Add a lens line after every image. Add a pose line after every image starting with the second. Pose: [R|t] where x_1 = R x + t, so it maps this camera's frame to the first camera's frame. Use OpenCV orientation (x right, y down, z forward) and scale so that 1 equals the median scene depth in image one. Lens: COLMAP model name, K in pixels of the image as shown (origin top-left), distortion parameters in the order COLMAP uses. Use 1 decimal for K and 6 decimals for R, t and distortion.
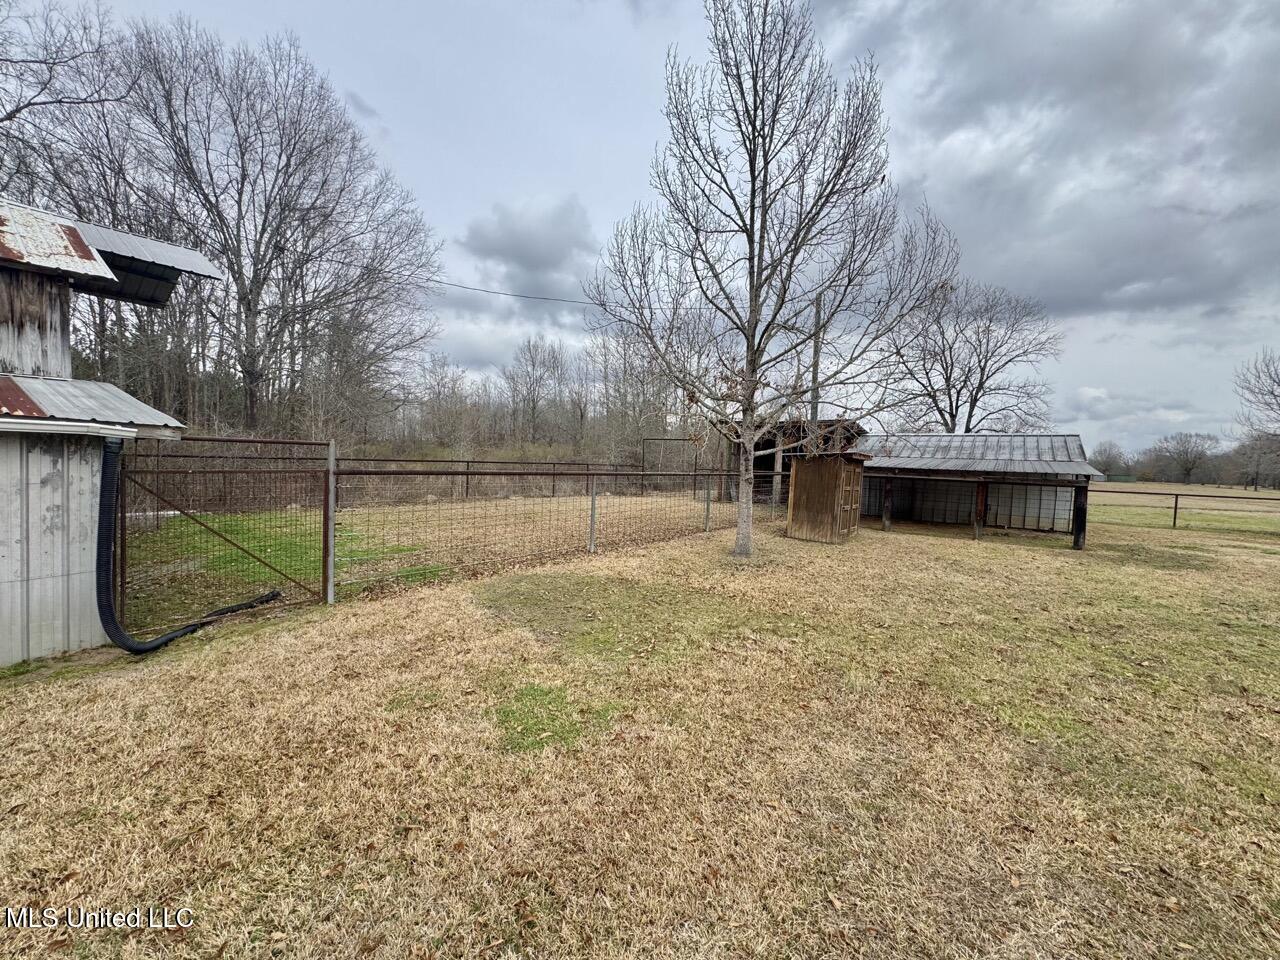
lens RADIAL K [[514.9, 0, 633.3], [0, 514.9, 485.6], [0, 0, 1]] dist [-0.002866, -0.000270]
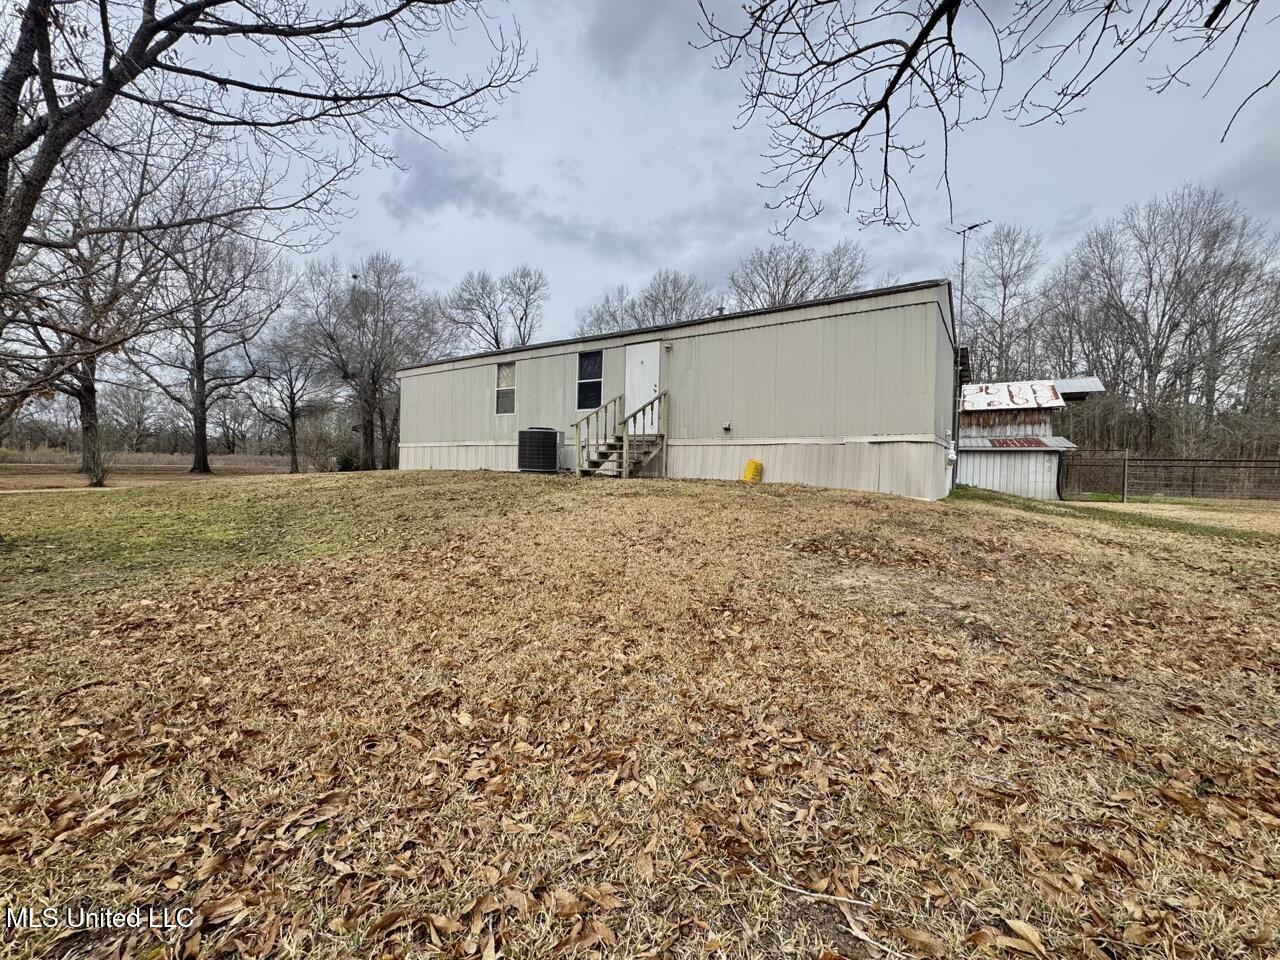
lens RADIAL K [[514.9, 0, 635.0], [0, 514.9, 486.8], [0, 0, 1]] dist [-0.002866, -0.000270]
pose [[0.084682, 0.001359, -0.996407, 0.989618], [-0.061907, 0.998074, -0.003900, 0.149742], [0.994483, 0.062015, 0.084603, -0.964987]]
